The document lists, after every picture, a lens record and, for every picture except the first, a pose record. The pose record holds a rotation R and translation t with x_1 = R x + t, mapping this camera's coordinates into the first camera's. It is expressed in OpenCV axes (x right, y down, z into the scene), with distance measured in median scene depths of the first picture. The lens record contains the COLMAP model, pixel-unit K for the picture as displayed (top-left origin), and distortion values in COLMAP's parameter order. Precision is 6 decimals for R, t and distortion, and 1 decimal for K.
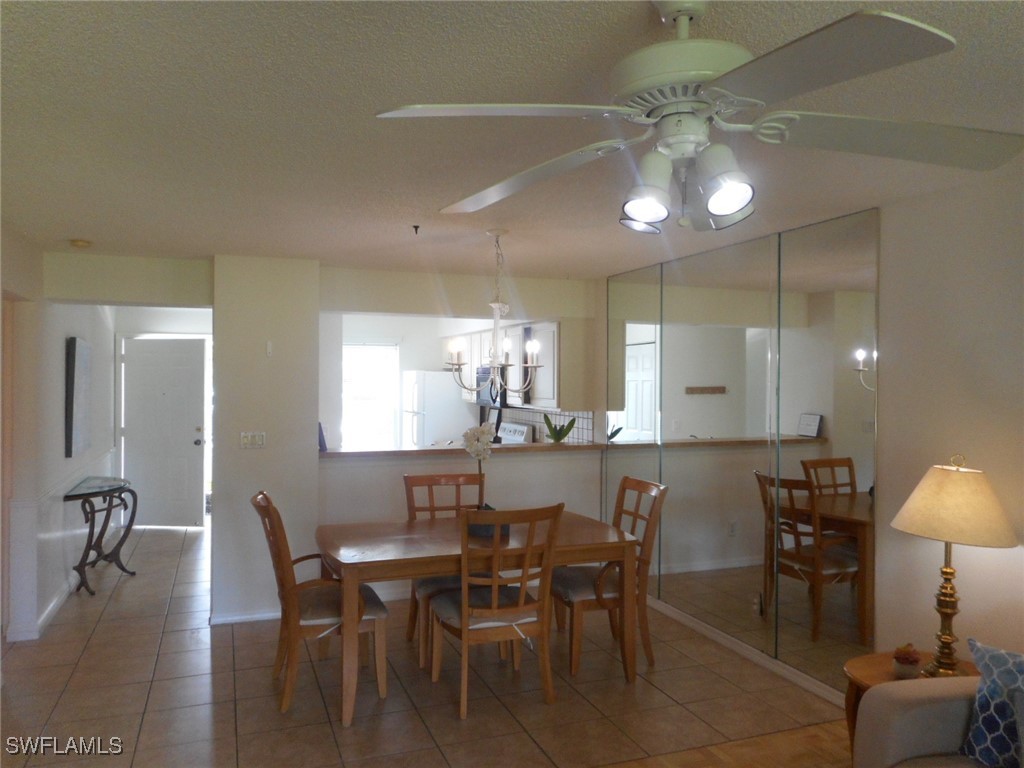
lens RADIAL K [[762.8, 0, 514.3], [0, 762.8, 384.6], [0, 0, 1]] dist [-0.007701, -0.002509]
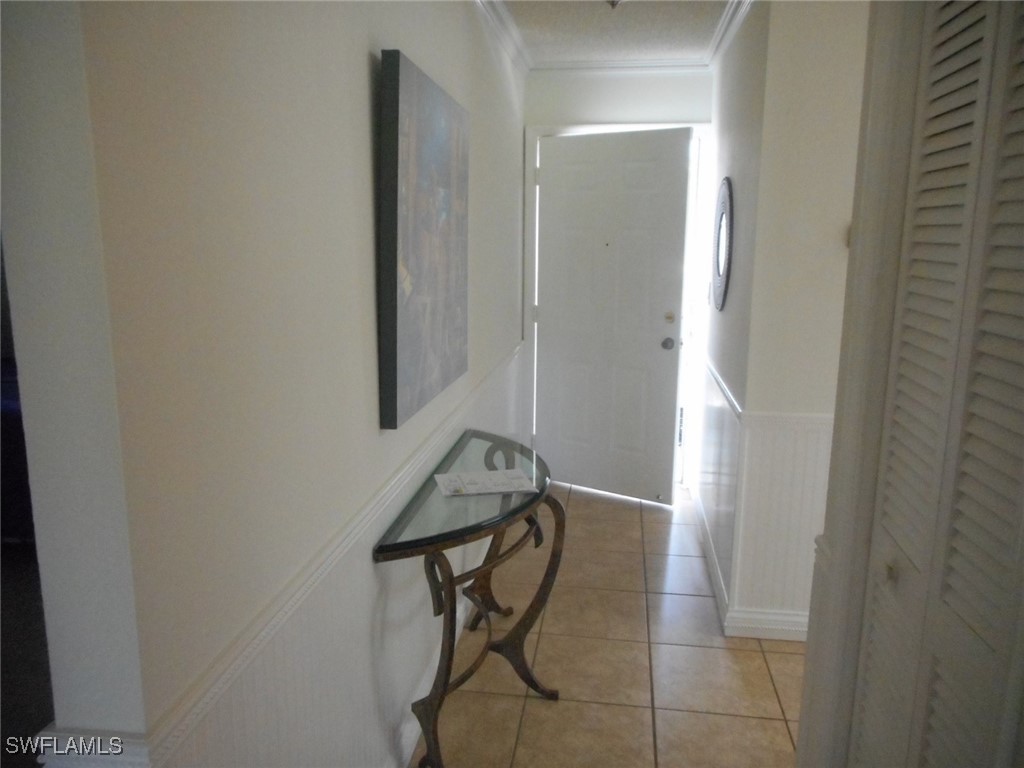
lens RADIAL K [[762.8, 0, 514.3], [0, 762.8, 384.6], [0, 0, 1]] dist [-0.007701, -0.002509]
pose [[0.875558, 0.097842, -0.473101, -0.346066], [-0.009259, 0.982496, 0.186055, 0.012189], [0.483024, -0.158521, 0.861138, 0.673313]]
